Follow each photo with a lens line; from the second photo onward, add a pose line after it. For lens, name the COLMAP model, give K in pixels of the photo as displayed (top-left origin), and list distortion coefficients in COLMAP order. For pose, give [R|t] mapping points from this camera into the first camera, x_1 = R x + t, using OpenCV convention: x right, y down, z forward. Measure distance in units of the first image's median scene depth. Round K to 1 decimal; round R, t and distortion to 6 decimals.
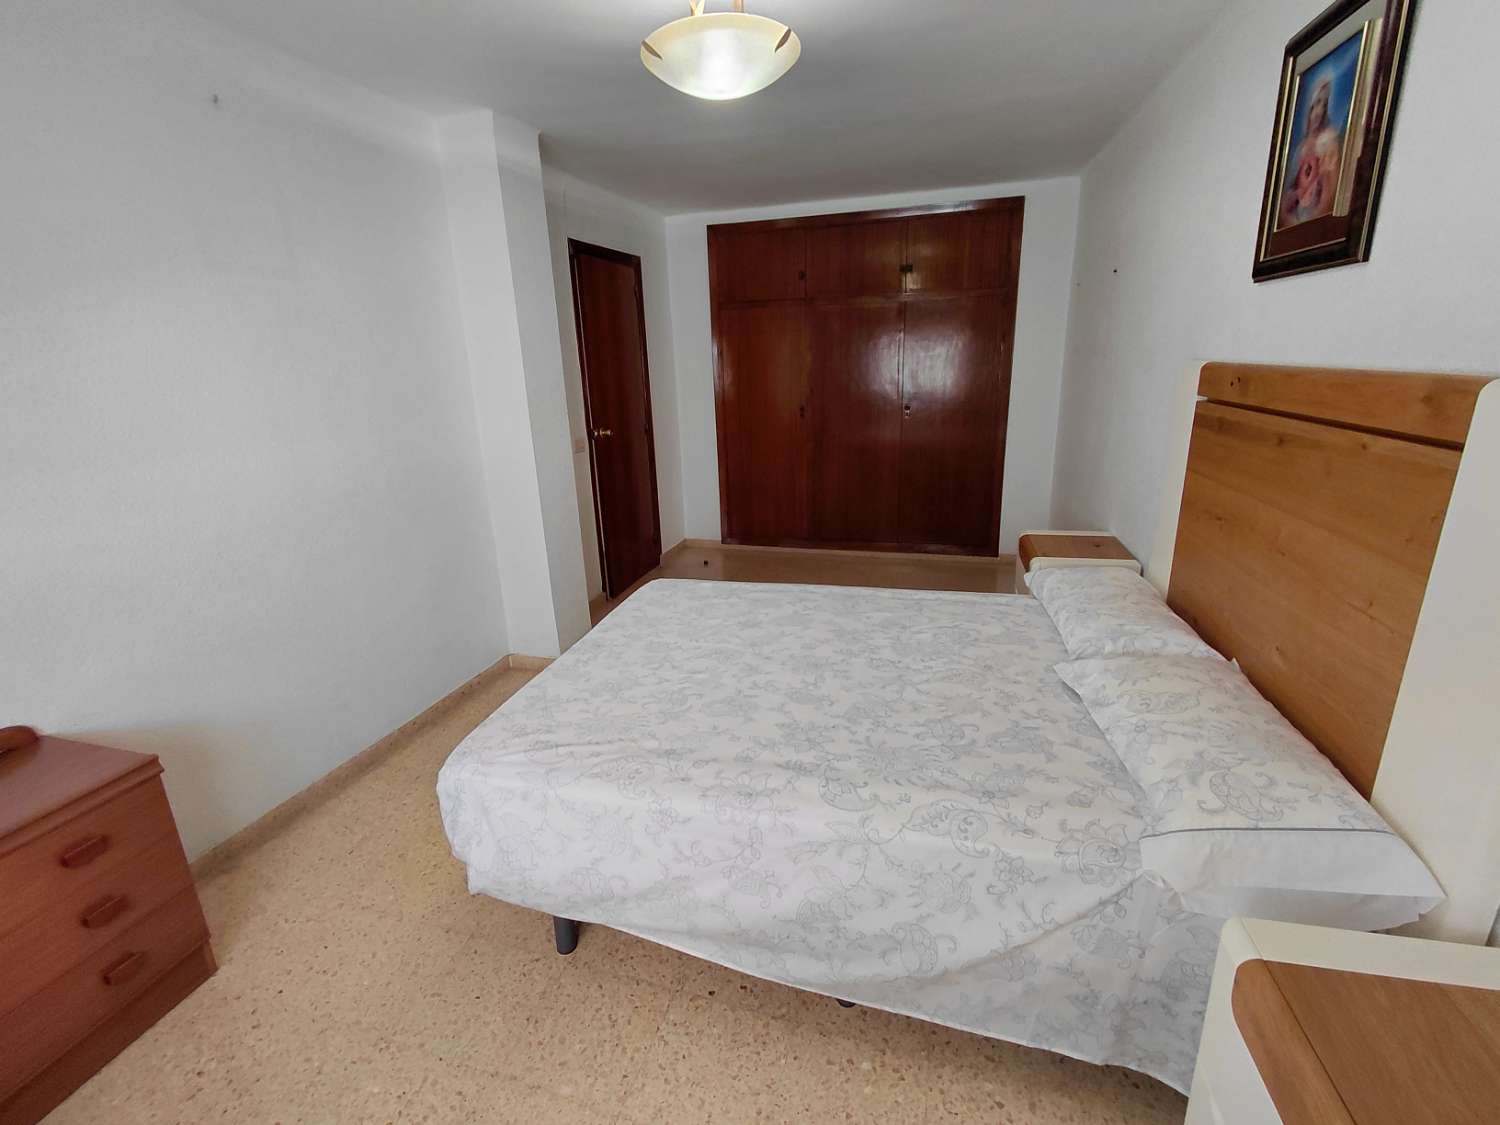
lens RADIAL K [[684.4, 0, 758.4], [0, 684.4, 553.3], [0, 0, 1]] dist [-0.001380, 0.001581]
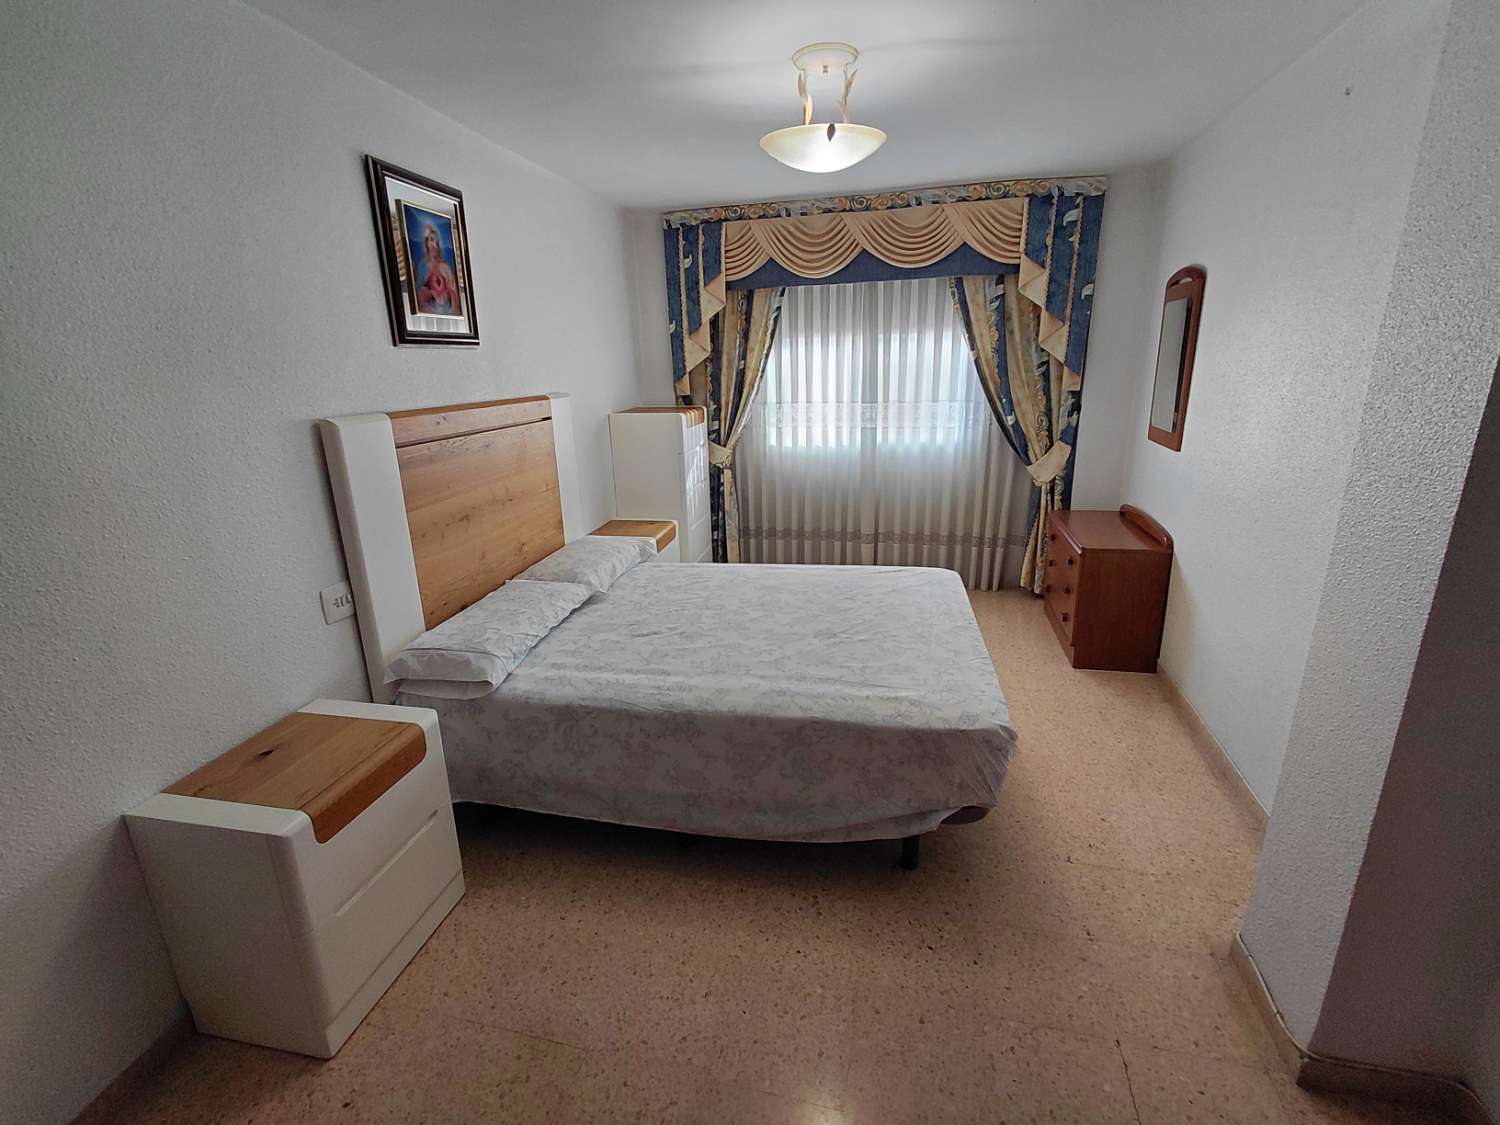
lens RADIAL K [[684.4, 0, 747.4], [0, 684.4, 563.7], [0, 0, 1]] dist [-0.001380, 0.001581]
pose [[-0.997507, 0.068836, -0.015564, 0.135813], [0.049511, 0.839723, 0.540753, -0.669117], [0.050293, 0.538634, -0.841038, 2.179017]]
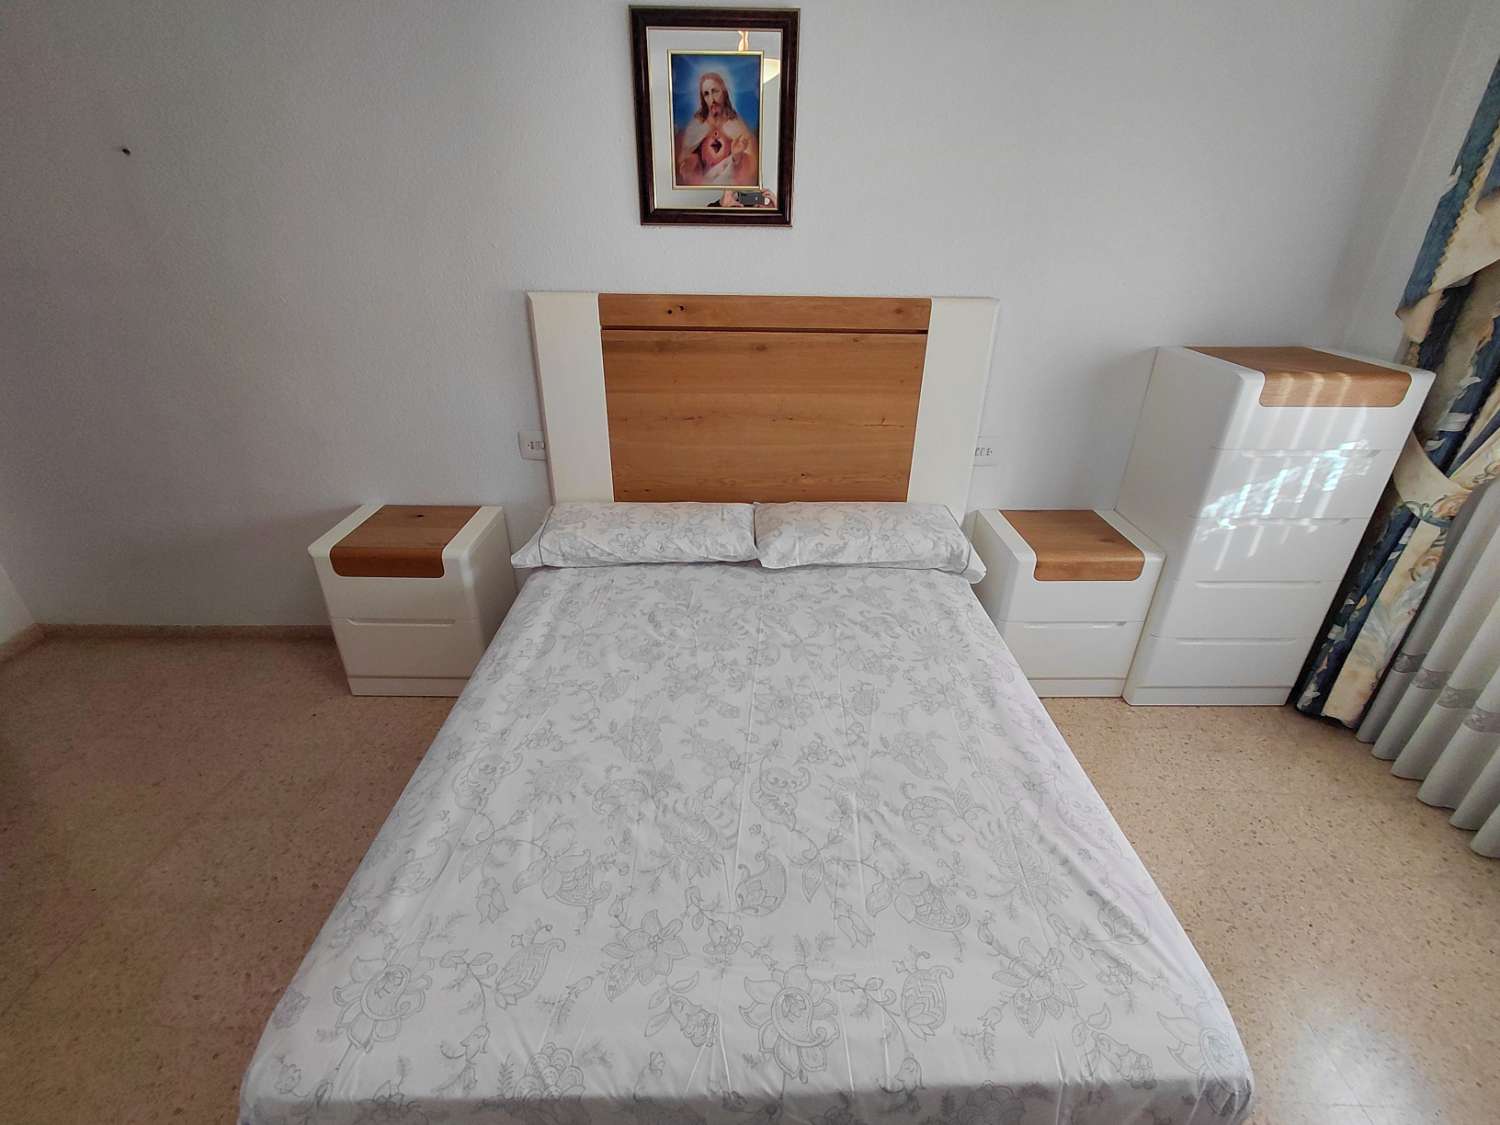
lens RADIAL K [[684.4, 0, 745.9], [0, 684.4, 560.2], [0, 0, 1]] dist [-0.001380, 0.001581]
pose [[-0.234006, -0.412103, 0.880575, -0.583994], [0.265836, 0.844087, 0.465671, -0.391091], [-0.935186, 0.343058, -0.087970, 1.092200]]
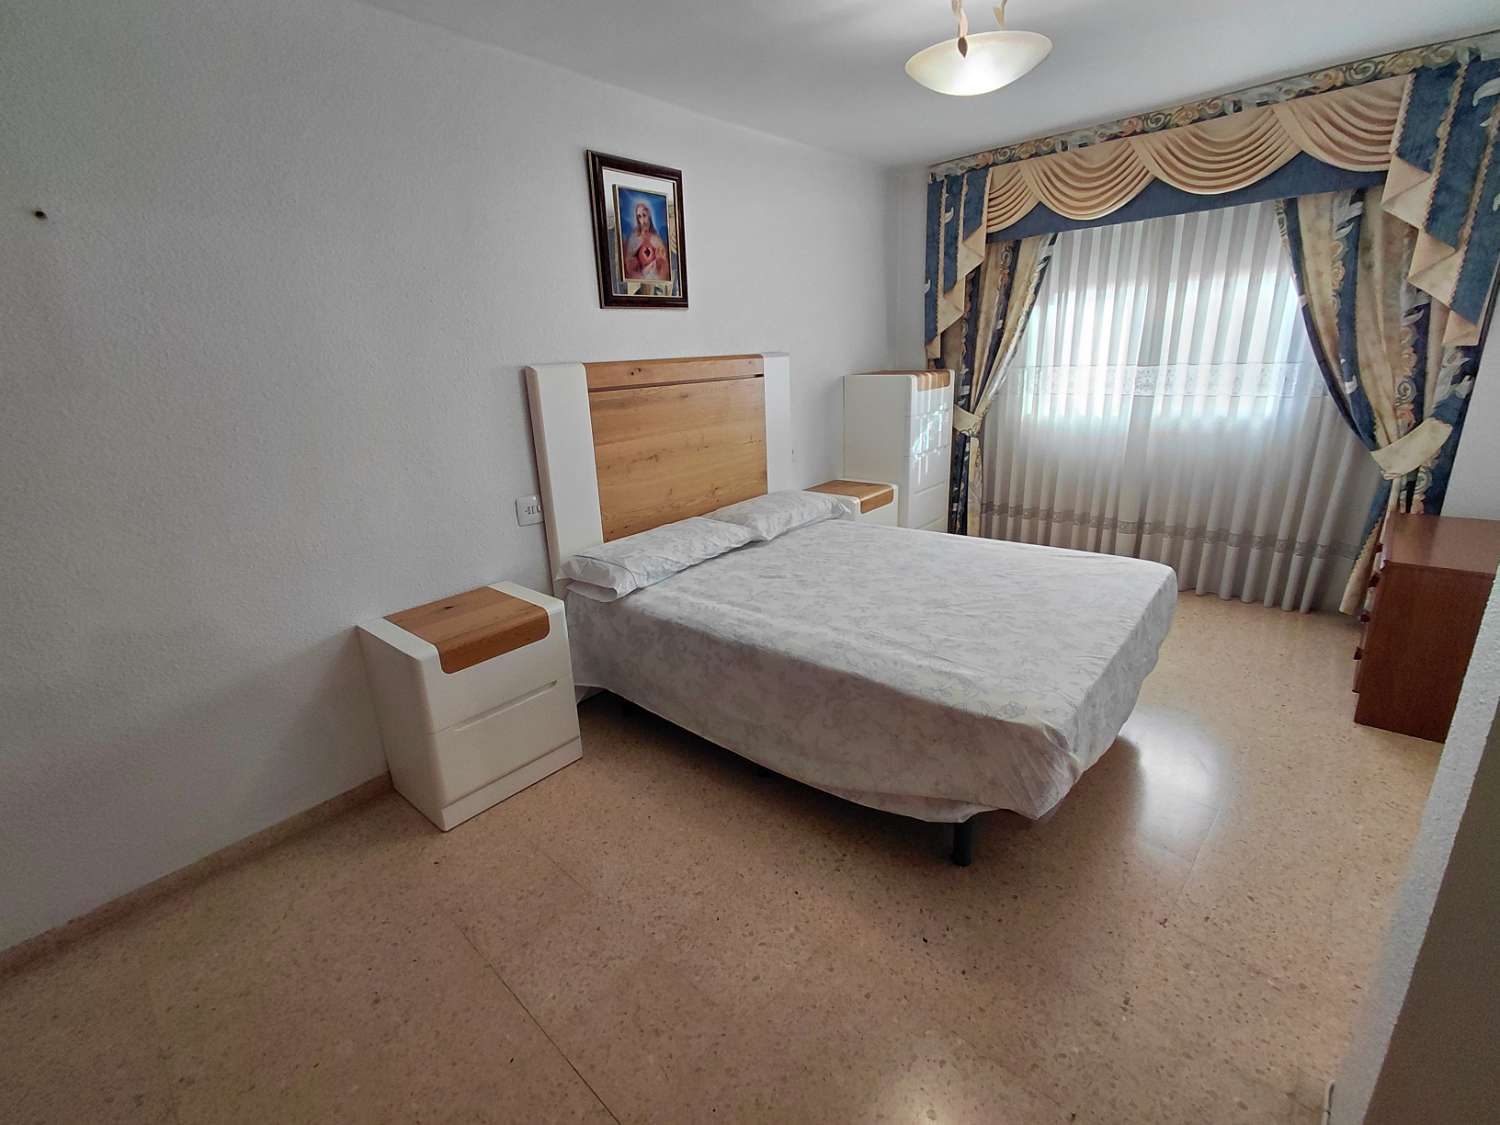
lens RADIAL K [[684.4, 0, 746.8], [0, 684.4, 562.4], [0, 0, 1]] dist [-0.001380, 0.001581]
pose [[-0.884495, -0.067347, 0.461664, -0.265530], [0.199283, 0.840178, 0.504368, -0.591698], [-0.421848, 0.538112, -0.729712, 2.156897]]
